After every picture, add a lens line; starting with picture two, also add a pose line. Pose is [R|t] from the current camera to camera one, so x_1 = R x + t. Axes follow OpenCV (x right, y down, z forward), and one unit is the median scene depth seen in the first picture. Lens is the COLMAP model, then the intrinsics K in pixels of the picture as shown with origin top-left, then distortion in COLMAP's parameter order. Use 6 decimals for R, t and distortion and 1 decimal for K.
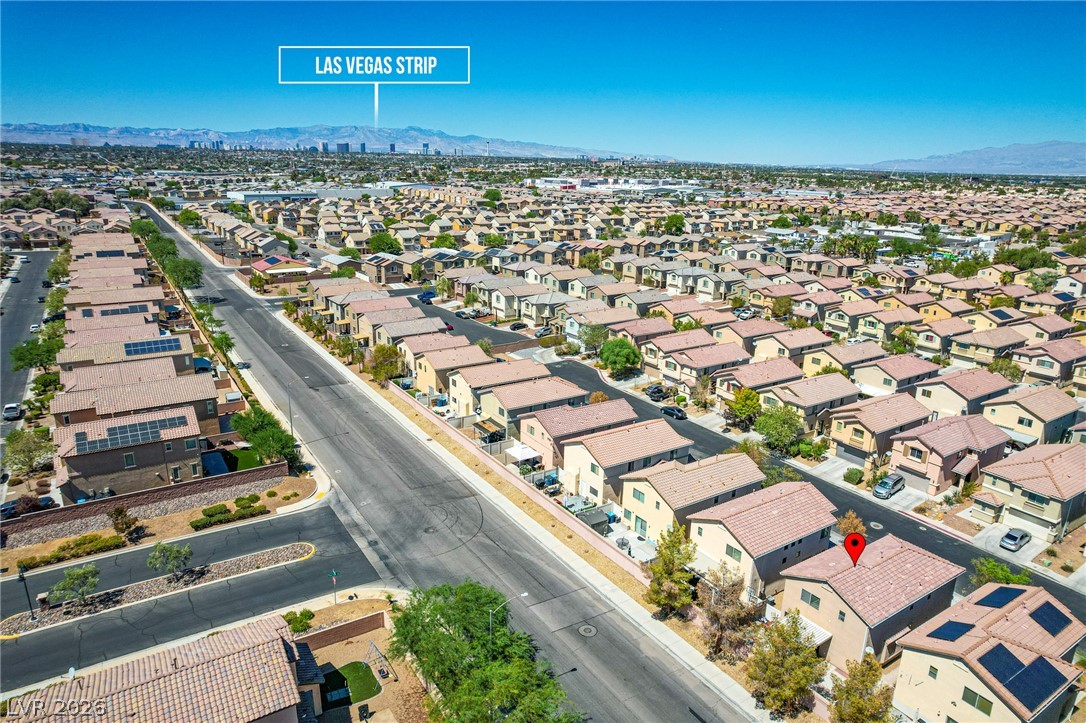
lens RADIAL K [[692.9, 0, 547.9], [0, 692.9, 364.4], [0, 0, 1]] dist [-0.074351, 0.070717]
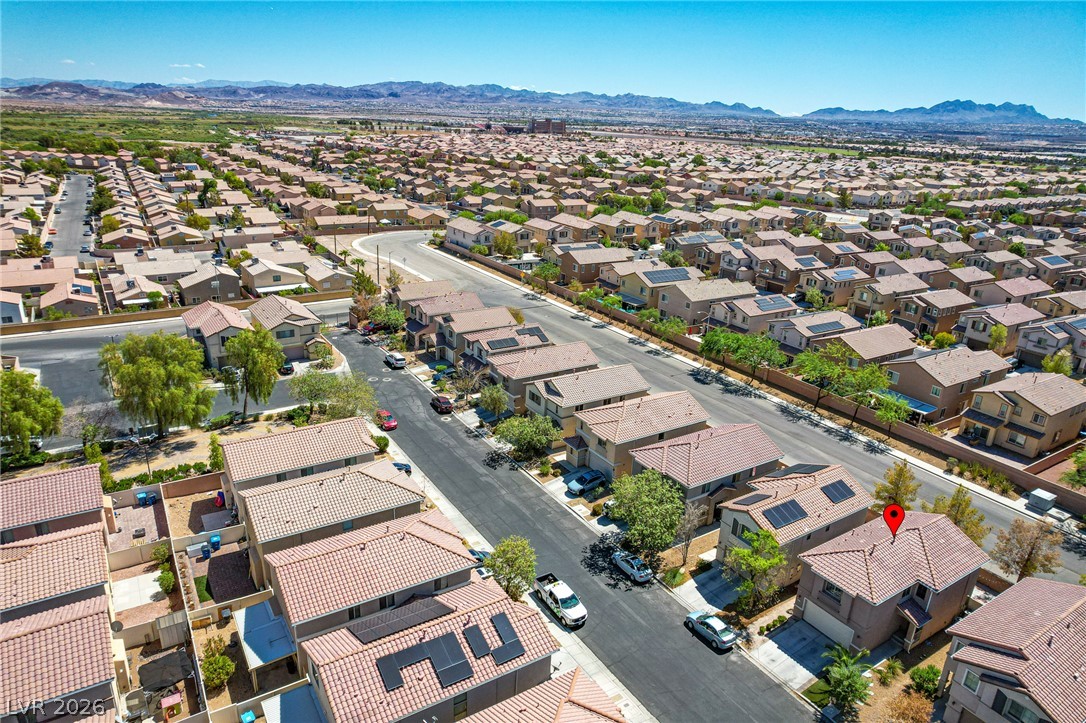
lens RADIAL K [[692.9, 0, 547.9], [0, 692.9, 364.4], [0, 0, 1]] dist [-0.074351, 0.070717]
pose [[-0.997815, -0.065244, -0.010399, 0.756572], [-0.058769, 0.804616, 0.590880, -0.345796], [-0.030184, 0.590201, -0.806692, 1.240562]]
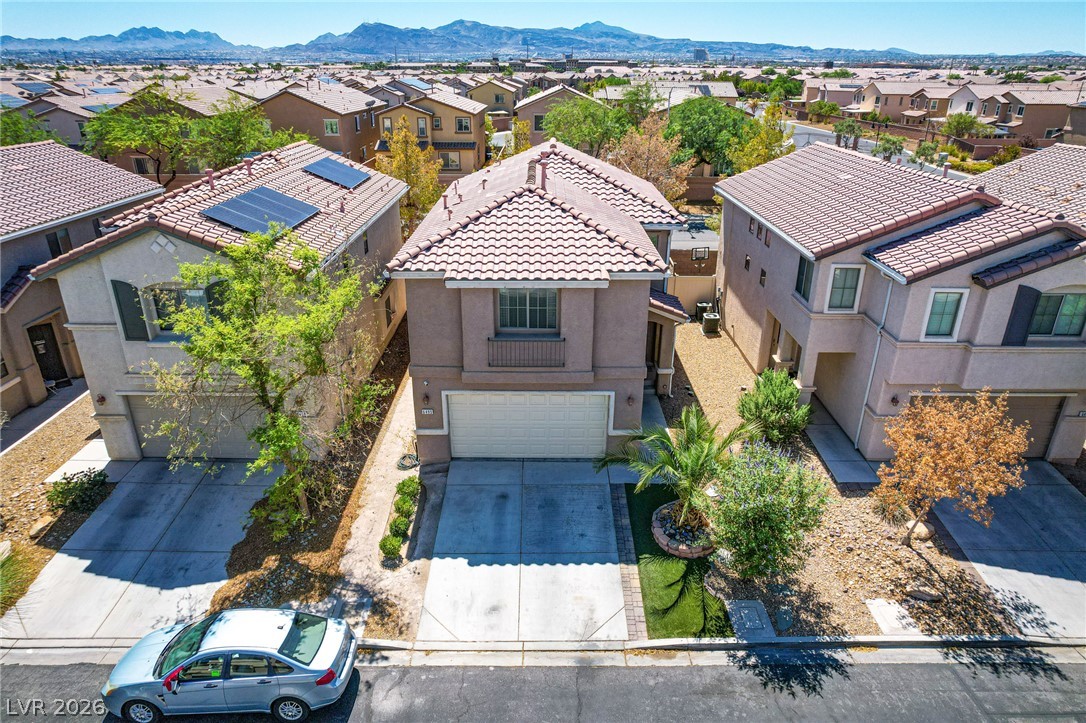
lens RADIAL K [[692.9, 0, 547.9], [0, 692.9, 364.4], [0, 0, 1]] dist [-0.074351, 0.070717]
pose [[-0.549550, 0.310956, -0.775436, 0.624189], [-0.251904, 0.823287, 0.508668, 0.129940], [0.796580, 0.474874, -0.374106, 0.905582]]
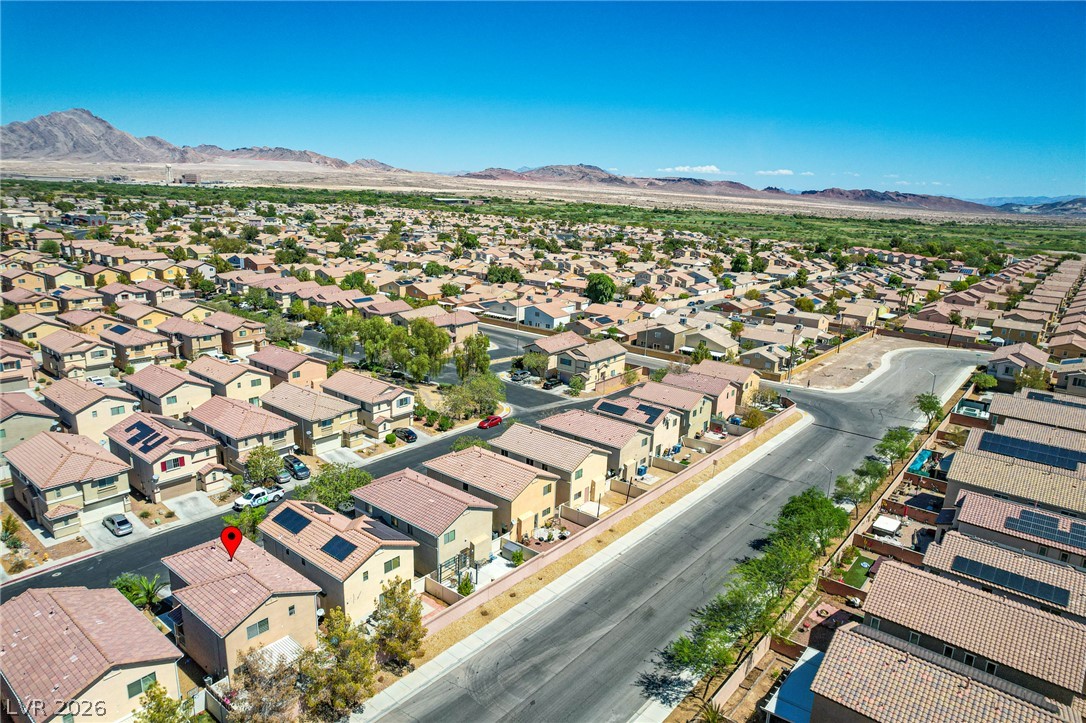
lens RADIAL K [[692.9, 0, 547.9], [0, 692.9, 364.4], [0, 0, 1]] dist [-0.074351, 0.070717]
pose [[-0.300271, -0.270561, 0.914677, -0.366967], [0.223707, 0.912207, 0.343269, -0.164457], [-0.927250, 0.307693, -0.213383, 0.525354]]
